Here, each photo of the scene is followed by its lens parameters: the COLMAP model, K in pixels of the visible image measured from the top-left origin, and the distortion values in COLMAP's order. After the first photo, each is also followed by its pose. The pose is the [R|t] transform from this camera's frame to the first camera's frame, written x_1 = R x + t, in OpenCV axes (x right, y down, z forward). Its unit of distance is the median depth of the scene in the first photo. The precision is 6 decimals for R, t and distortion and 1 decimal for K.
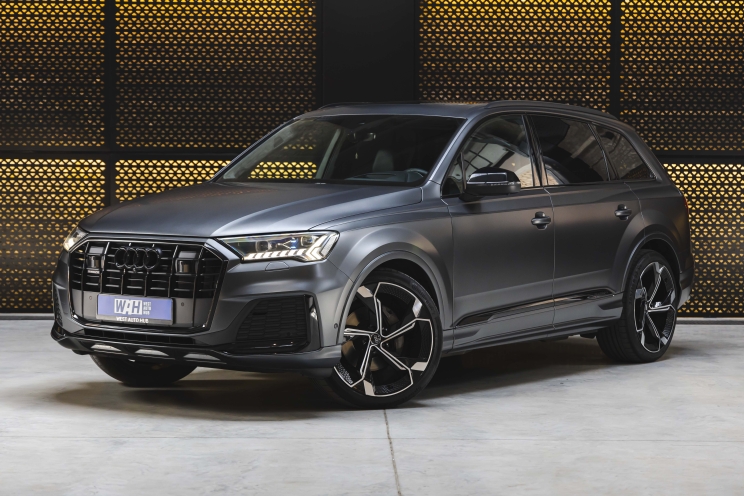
lens RADIAL K [[2150.2, 0, 372.0], [0, 2150.2, 248.0], [0, 0, 1]] dist [0.055523, -0.490586]
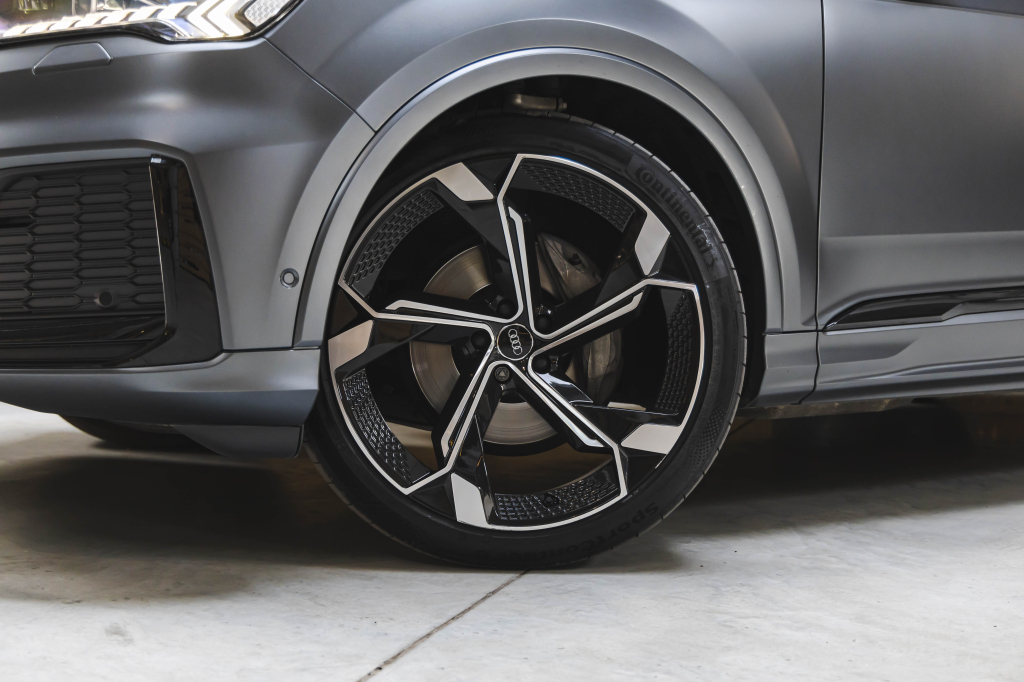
lens RADIAL K [[1453.1, 0, 512.0], [0, 1453.1, 341.0], [0, 0, 1]] dist [0.001081, 0.003885]
pose [[0.940007, 0.036807, -0.339164, 0.051660], [-0.035774, 0.999317, 0.009298, 0.028711], [0.339274, 0.003393, 0.940681, 0.572331]]
